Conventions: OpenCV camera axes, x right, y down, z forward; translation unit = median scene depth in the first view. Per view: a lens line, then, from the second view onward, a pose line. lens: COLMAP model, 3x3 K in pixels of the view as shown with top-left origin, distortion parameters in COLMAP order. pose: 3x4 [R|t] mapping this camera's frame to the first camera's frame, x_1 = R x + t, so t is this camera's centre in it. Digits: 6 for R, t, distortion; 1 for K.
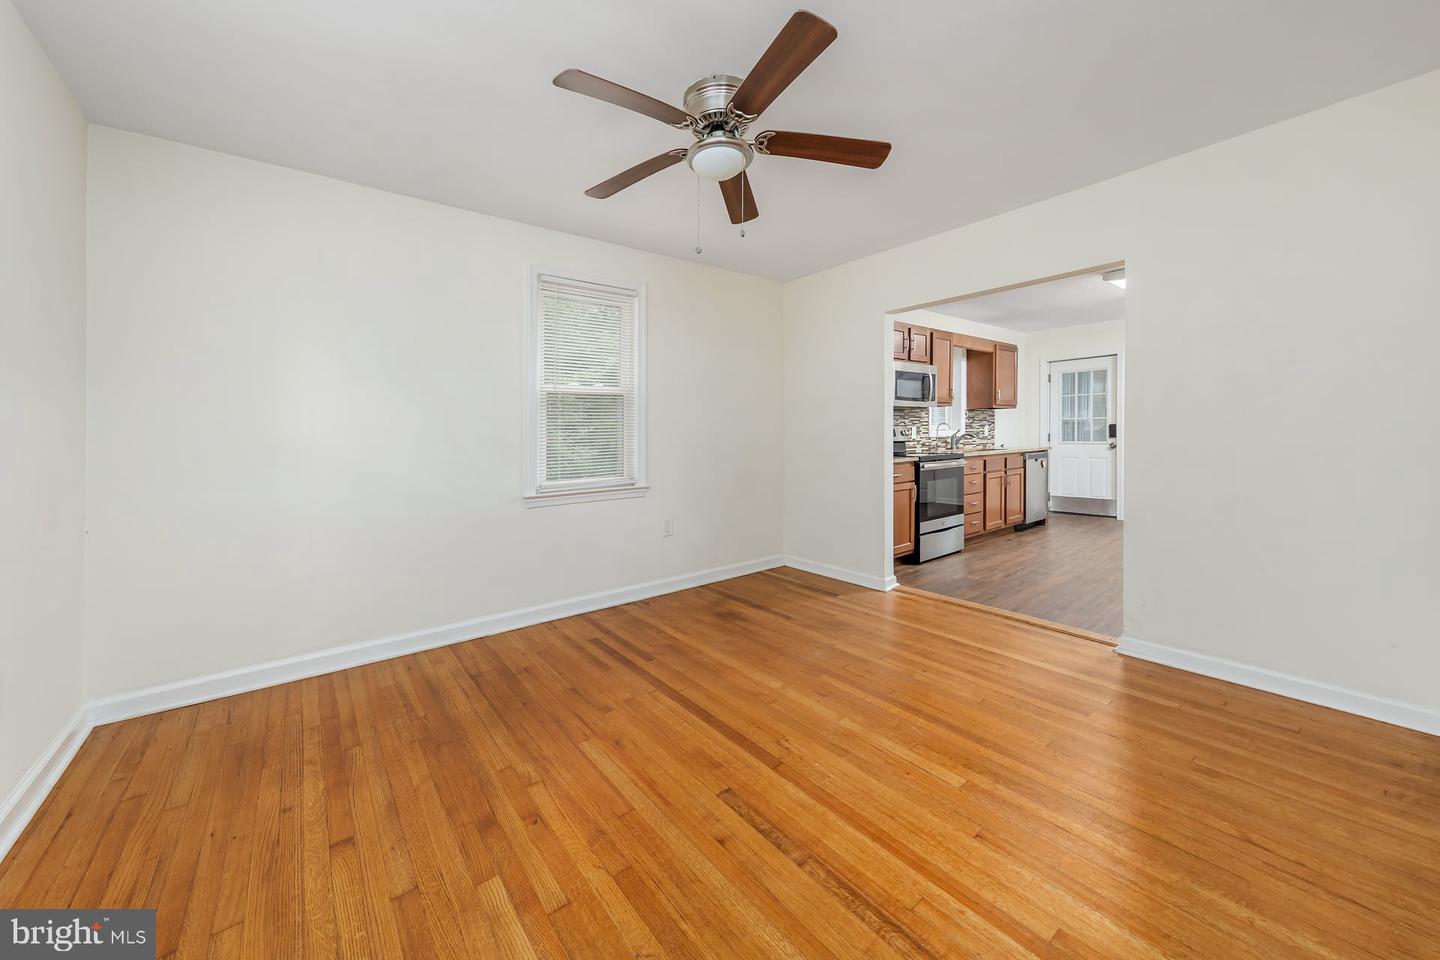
lens RADIAL K [[538.9, 0, 707.8], [0, 538.9, 461.8], [0, 0, 1]] dist [-0.001144, -0.000013]
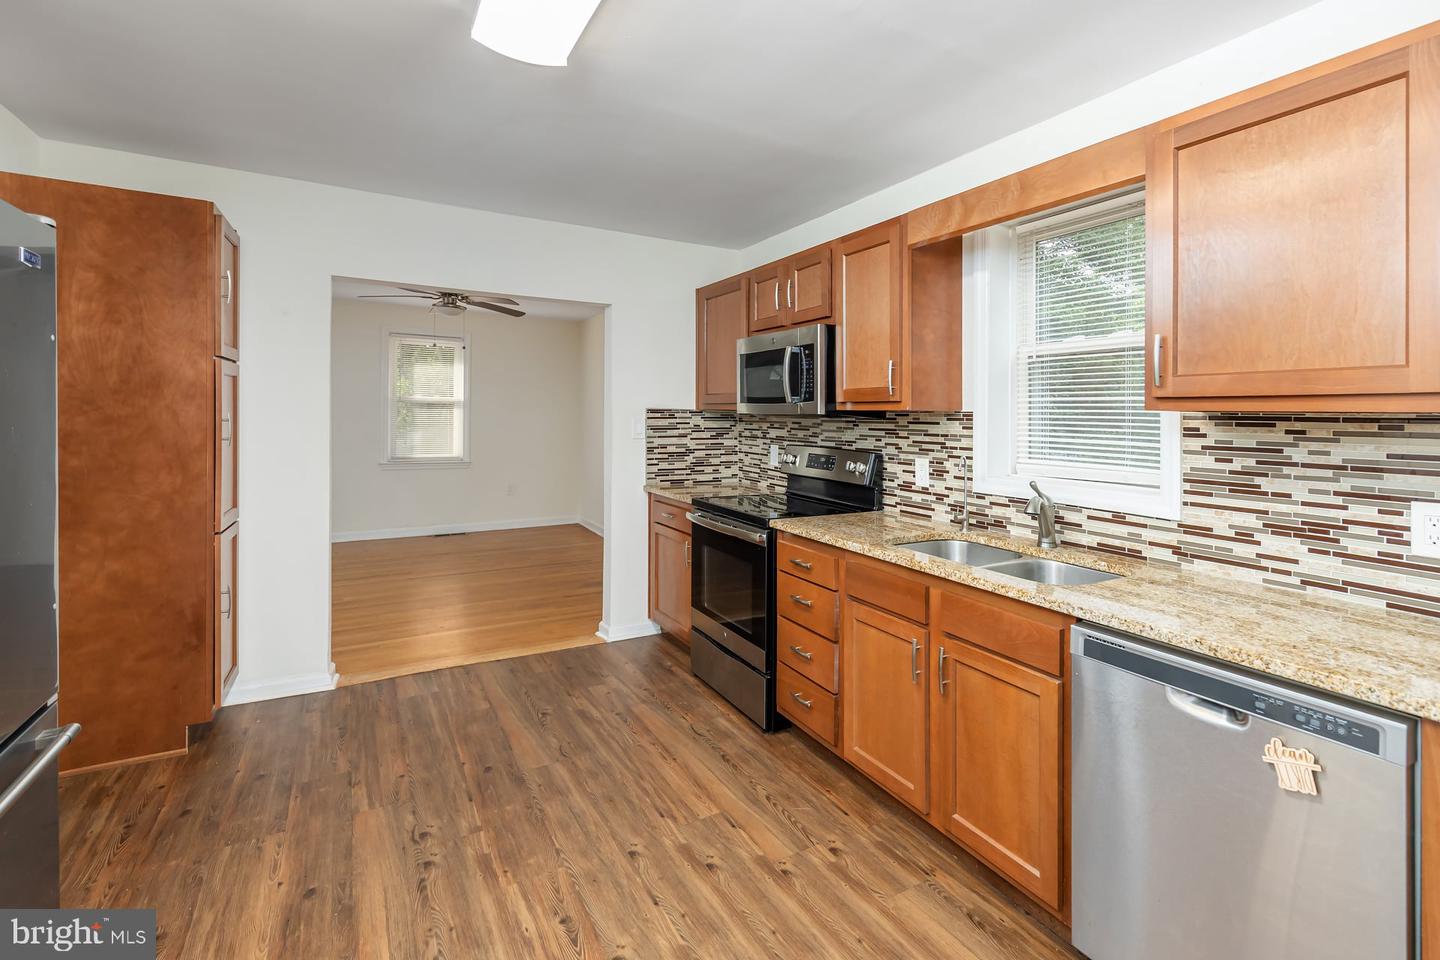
lens RADIAL K [[632.4, 0, 728.0], [0, 632.4, 482.1], [0, 0, 1]] dist [0.002809, -0.000060]
pose [[-0.129699, 0.118369, -0.984463, 0.932217], [-0.065426, 0.989664, 0.127614, -0.104233], [0.989393, 0.080961, -0.120613, 0.947278]]
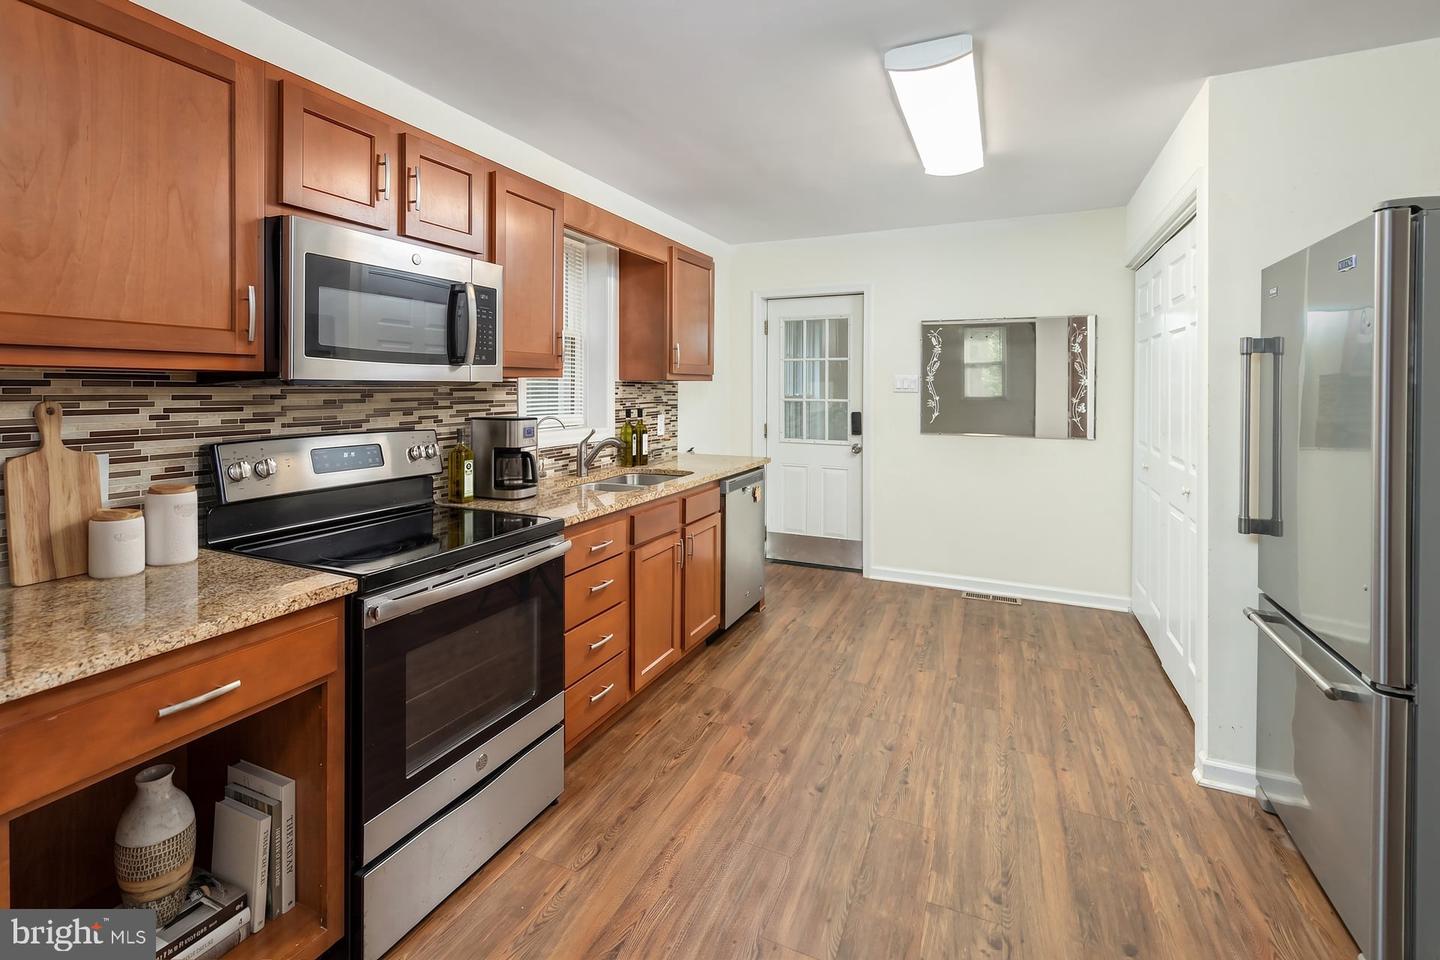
lens RADIAL K [[632.4, 0, 725.6], [0, 632.4, 475.6], [0, 0, 1]] dist [0.002809, -0.000060]
pose [[0.875545, -0.048617, 0.480684, 0.339426], [0.008417, 0.996308, 0.085438, -0.071677], [-0.483063, -0.070759, 0.872722, 0.539136]]
